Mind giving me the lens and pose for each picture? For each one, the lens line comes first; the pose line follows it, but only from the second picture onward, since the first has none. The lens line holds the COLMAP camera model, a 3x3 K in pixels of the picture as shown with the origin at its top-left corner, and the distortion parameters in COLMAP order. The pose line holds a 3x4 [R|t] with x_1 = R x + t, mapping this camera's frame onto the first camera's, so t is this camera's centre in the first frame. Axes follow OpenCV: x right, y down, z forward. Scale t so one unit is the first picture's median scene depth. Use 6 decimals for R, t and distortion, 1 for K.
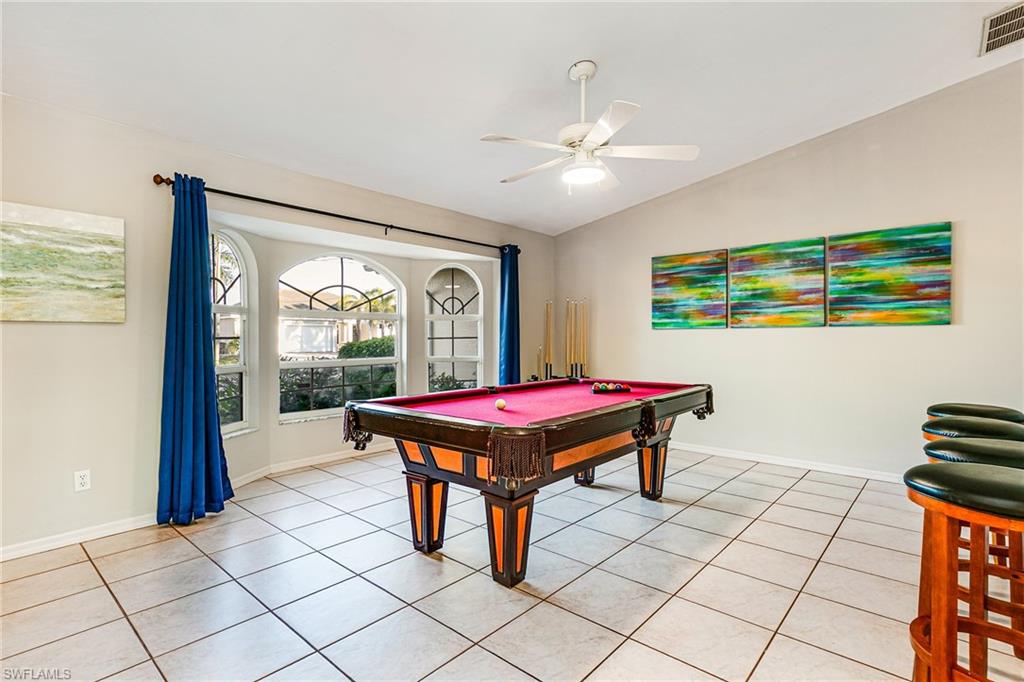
lens RADIAL K [[493.5, 0, 512.4], [0, 493.5, 340.1], [0, 0, 1]] dist [0.011011, -0.001131]
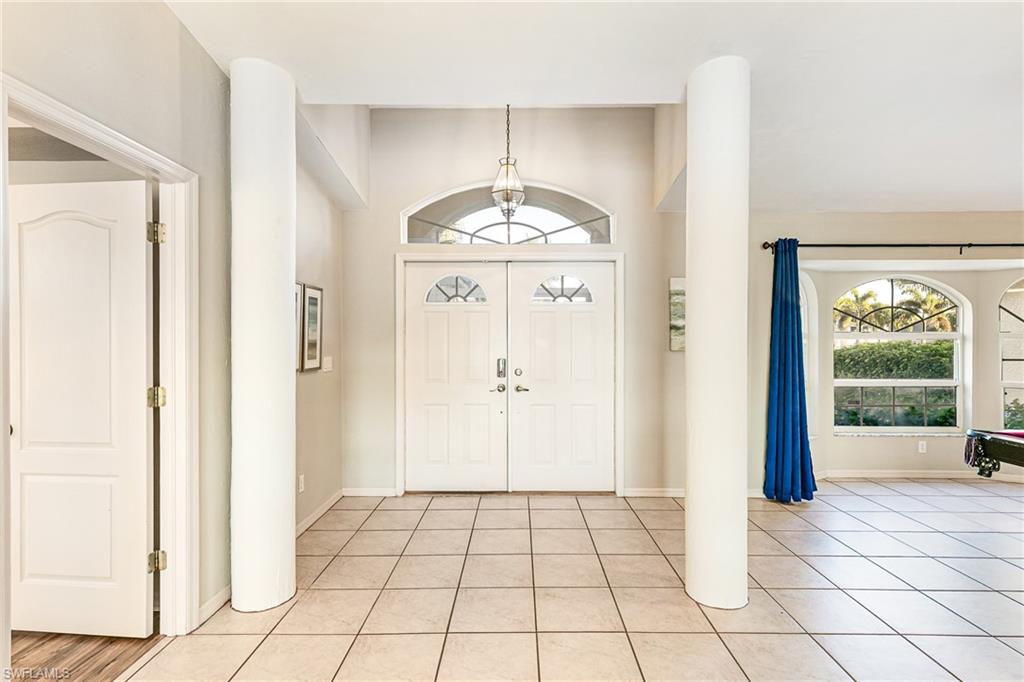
lens RADIAL K [[493.5, 0, 515.8], [0, 493.5, 337.8], [0, 0, 1]] dist [0.011011, -0.001131]
pose [[0.659946, 0.000962, -0.751312, -0.137205], [-0.009404, 0.999931, -0.006980, -0.050260], [0.751254, 0.011672, 0.659910, -0.393107]]
